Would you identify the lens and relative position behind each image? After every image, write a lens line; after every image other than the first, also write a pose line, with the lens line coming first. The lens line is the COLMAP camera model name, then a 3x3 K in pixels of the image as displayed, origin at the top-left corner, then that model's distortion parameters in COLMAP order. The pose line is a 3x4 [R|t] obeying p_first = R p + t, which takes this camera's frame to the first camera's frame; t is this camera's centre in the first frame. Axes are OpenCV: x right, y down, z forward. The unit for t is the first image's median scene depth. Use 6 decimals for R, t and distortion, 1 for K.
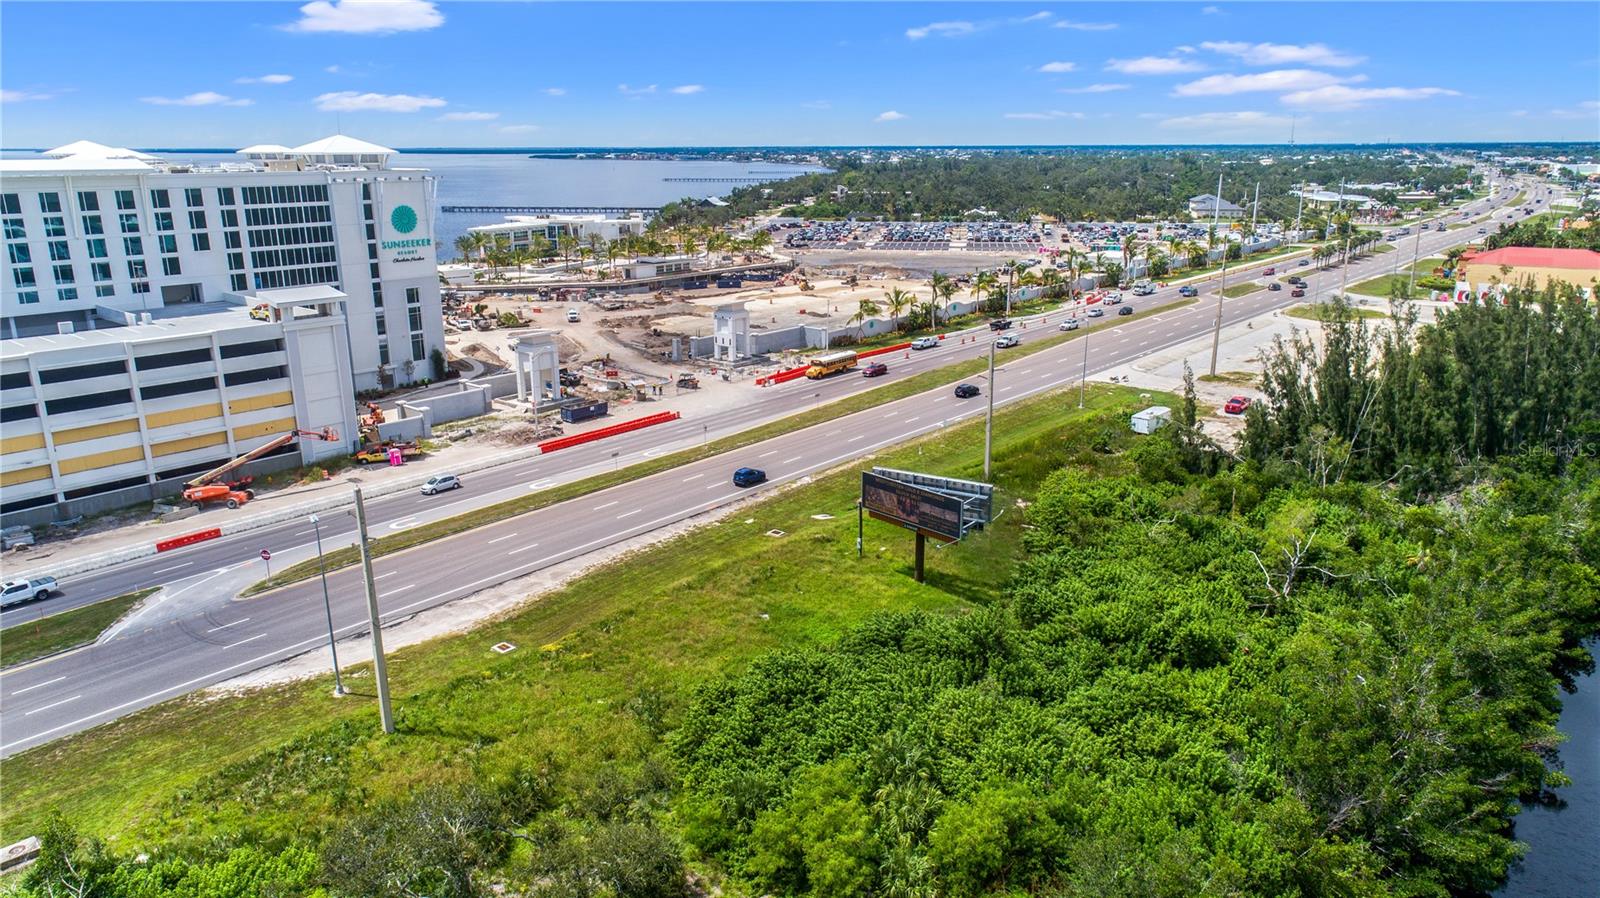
lens RADIAL K [[1069.1, 0, 800.0], [0, 1069.1, 449.0], [0, 0, 1]] dist [0.001145, 0.000251]
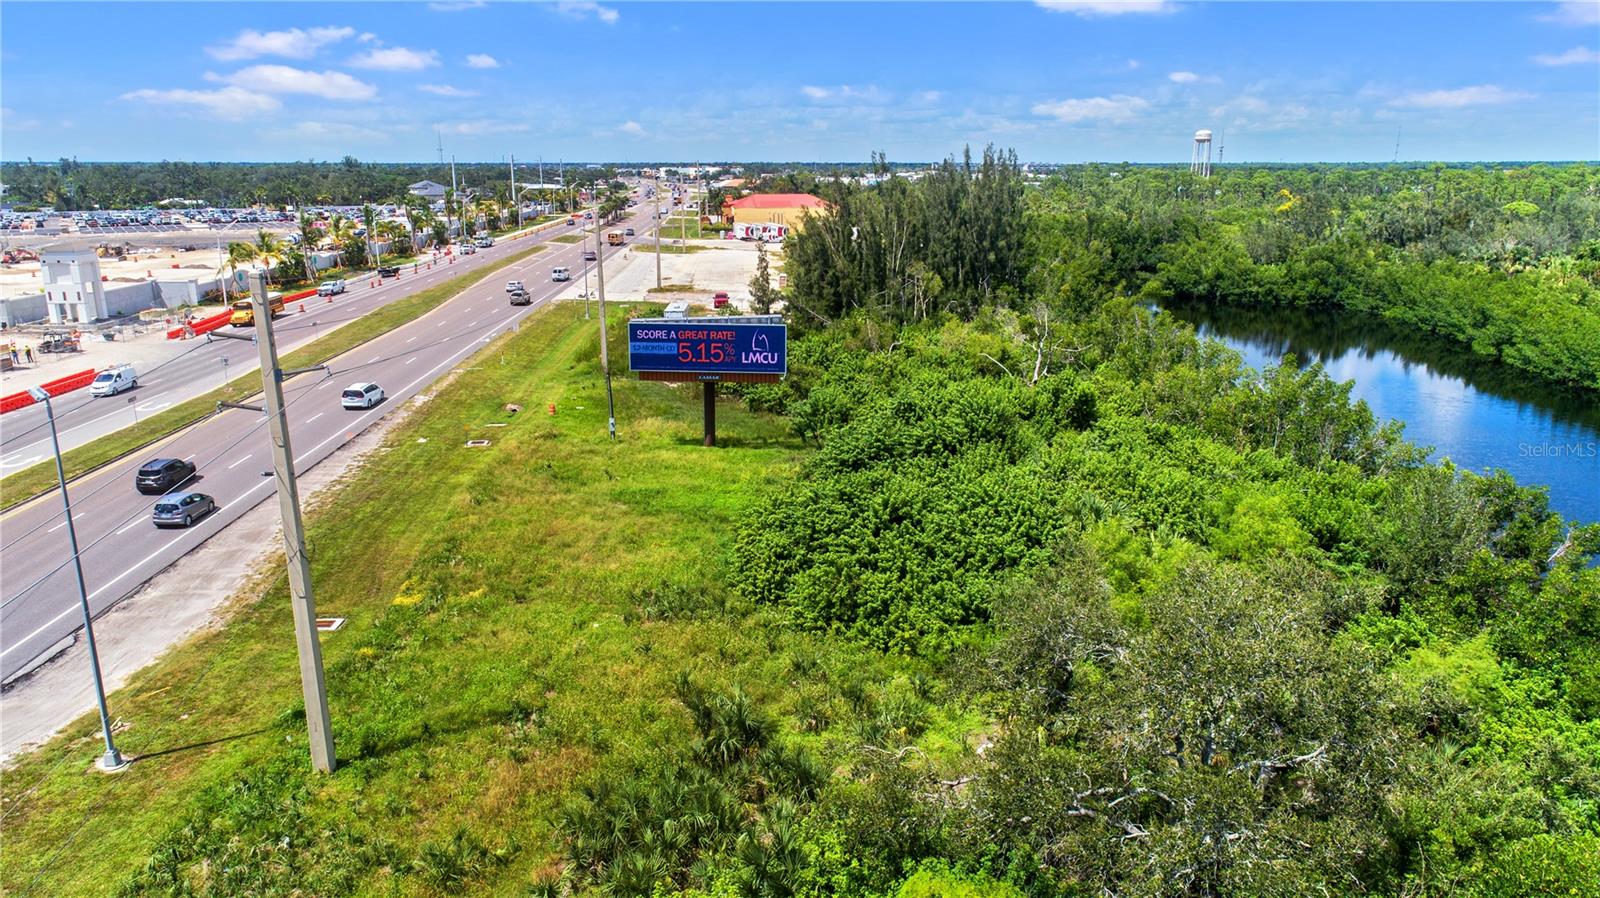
lens RADIAL K [[1115.1, 0, 800.0], [0, 1115.1, 449.0], [0, 0, 1]] dist [-0.000056, -0.000125]
pose [[0.738847, -0.181608, 0.648940, -0.324222], [0.198554, 0.978919, 0.047892, 0.083045], [-0.643957, 0.093464, 0.759331, 0.271658]]
